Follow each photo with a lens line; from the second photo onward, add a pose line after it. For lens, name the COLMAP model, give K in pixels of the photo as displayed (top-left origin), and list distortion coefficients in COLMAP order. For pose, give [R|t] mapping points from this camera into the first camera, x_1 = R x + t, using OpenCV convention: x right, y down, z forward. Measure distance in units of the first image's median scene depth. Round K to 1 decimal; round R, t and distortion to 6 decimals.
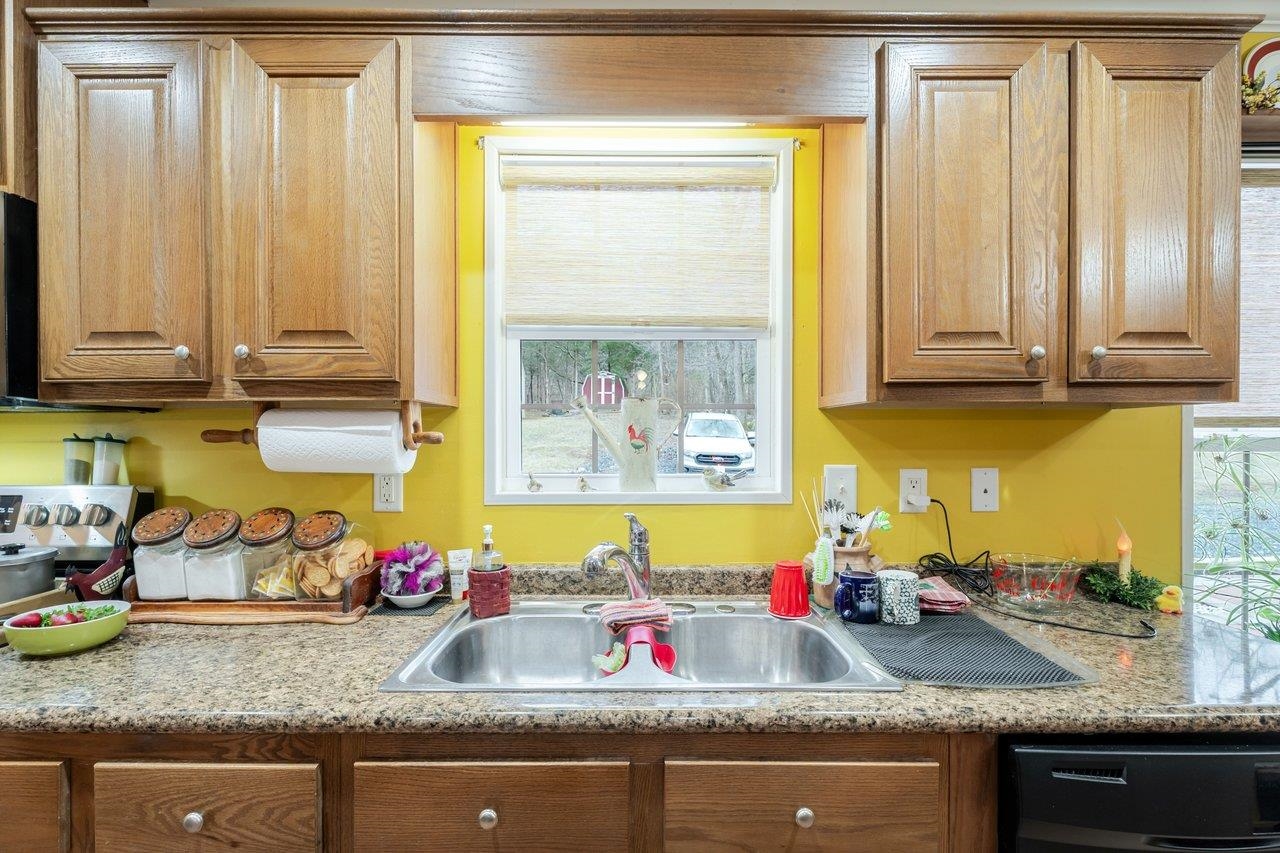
lens RADIAL K [[558.0, 0, 640.0], [0, 558.0, 426.5], [0, 0, 1]] dist [0.002351, -0.000743]
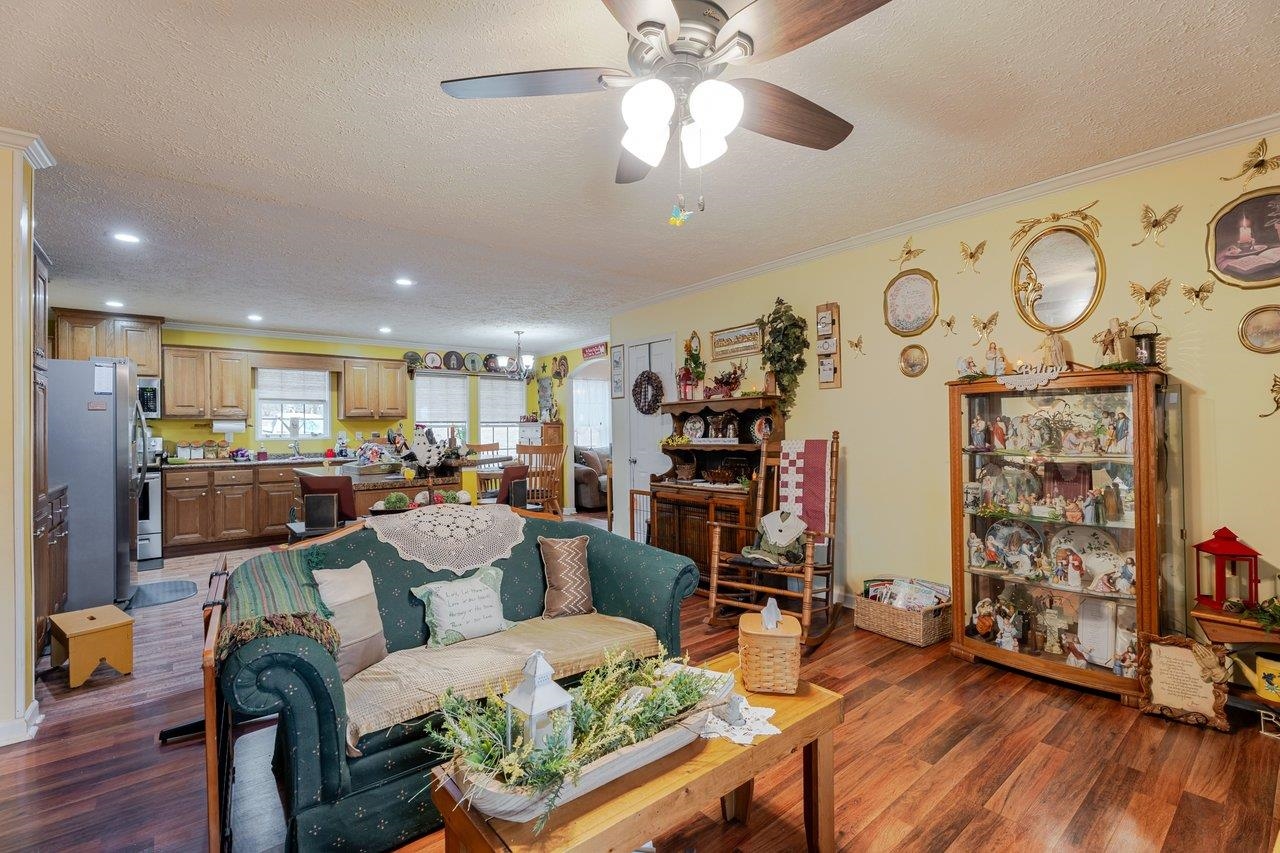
lens RADIAL K [[558.0, 0, 640.0], [0, 558.0, 426.5], [0, 0, 1]] dist [0.002351, -0.000743]
pose [[0.772812, -0.008153, 0.634582, -0.852762], [0.006377, 0.999967, 0.005081, 0.023901], [-0.634603, 0.000120, 0.772839, -5.175971]]
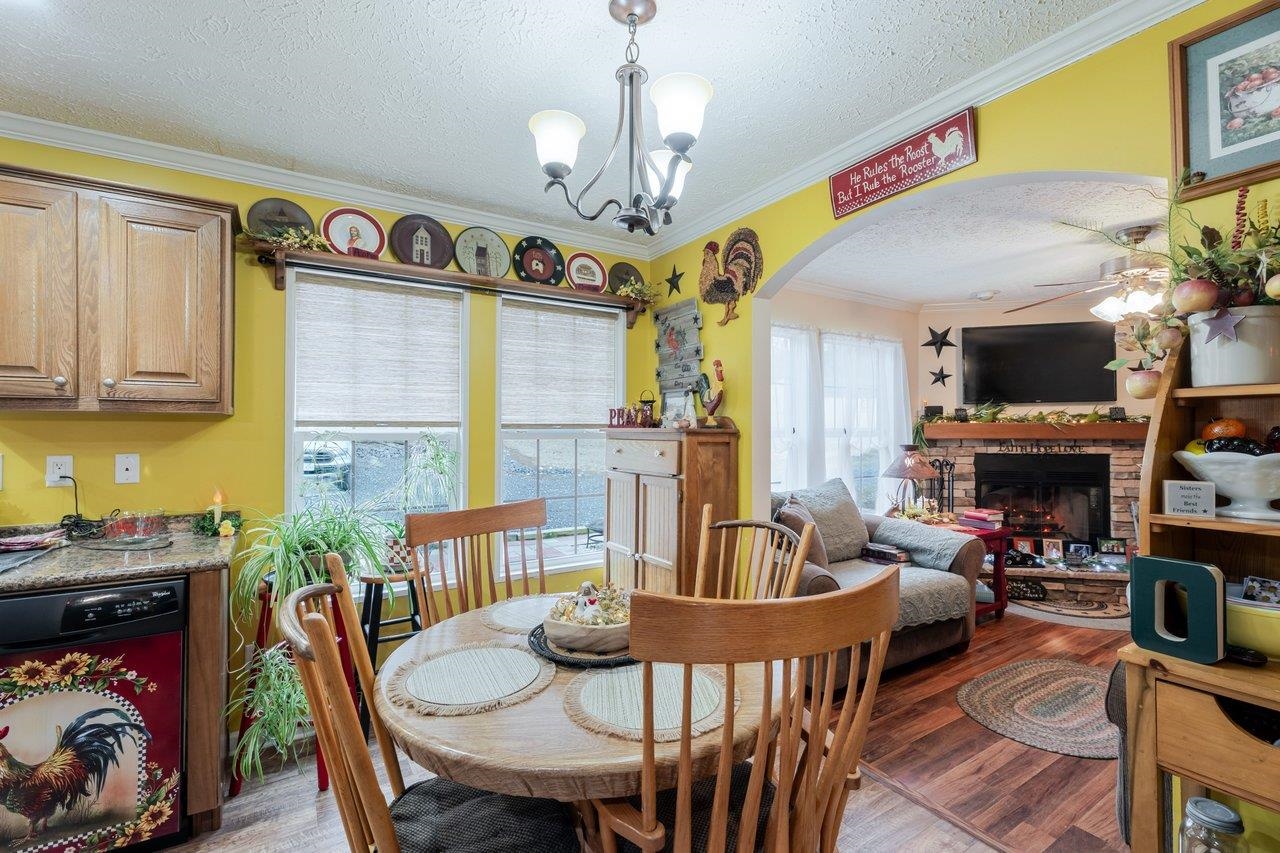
lens RADIAL K [[558.0, 0, 640.0], [0, 558.0, 426.5], [0, 0, 1]] dist [0.002351, -0.000743]
pose [[0.843773, 0.003365, 0.536689, 1.124764], [-0.005683, 0.999980, 0.002665, -0.012220], [-0.536670, -0.005299, 0.843776, -1.140002]]
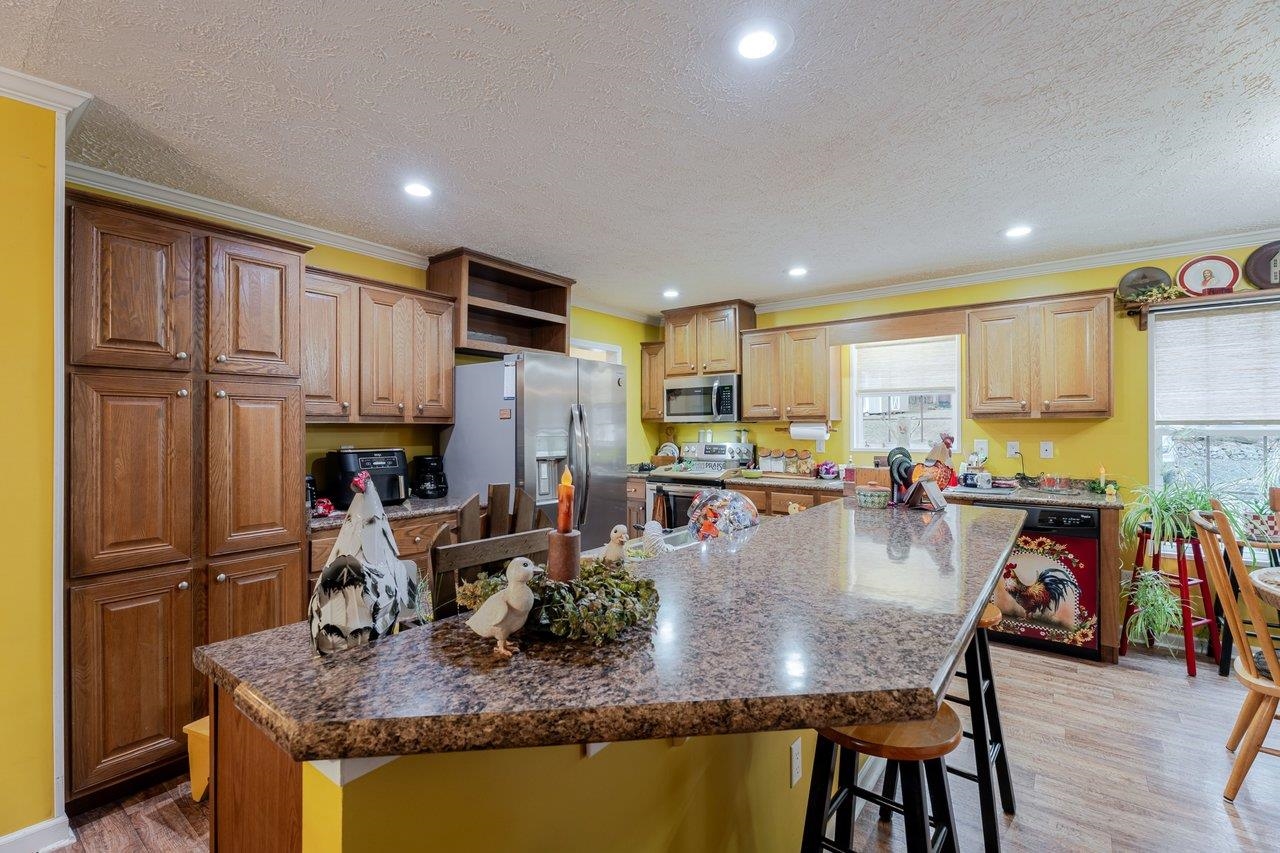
lens RADIAL K [[558.0, 0, 640.0], [0, 558.0, 426.5], [0, 0, 1]] dist [0.002351, -0.000743]
pose [[0.792078, -0.004976, -0.610400, 0.820495], [0.007110, 0.999974, 0.001074, -0.015479], [0.610379, -0.005191, 0.792092, -2.581193]]
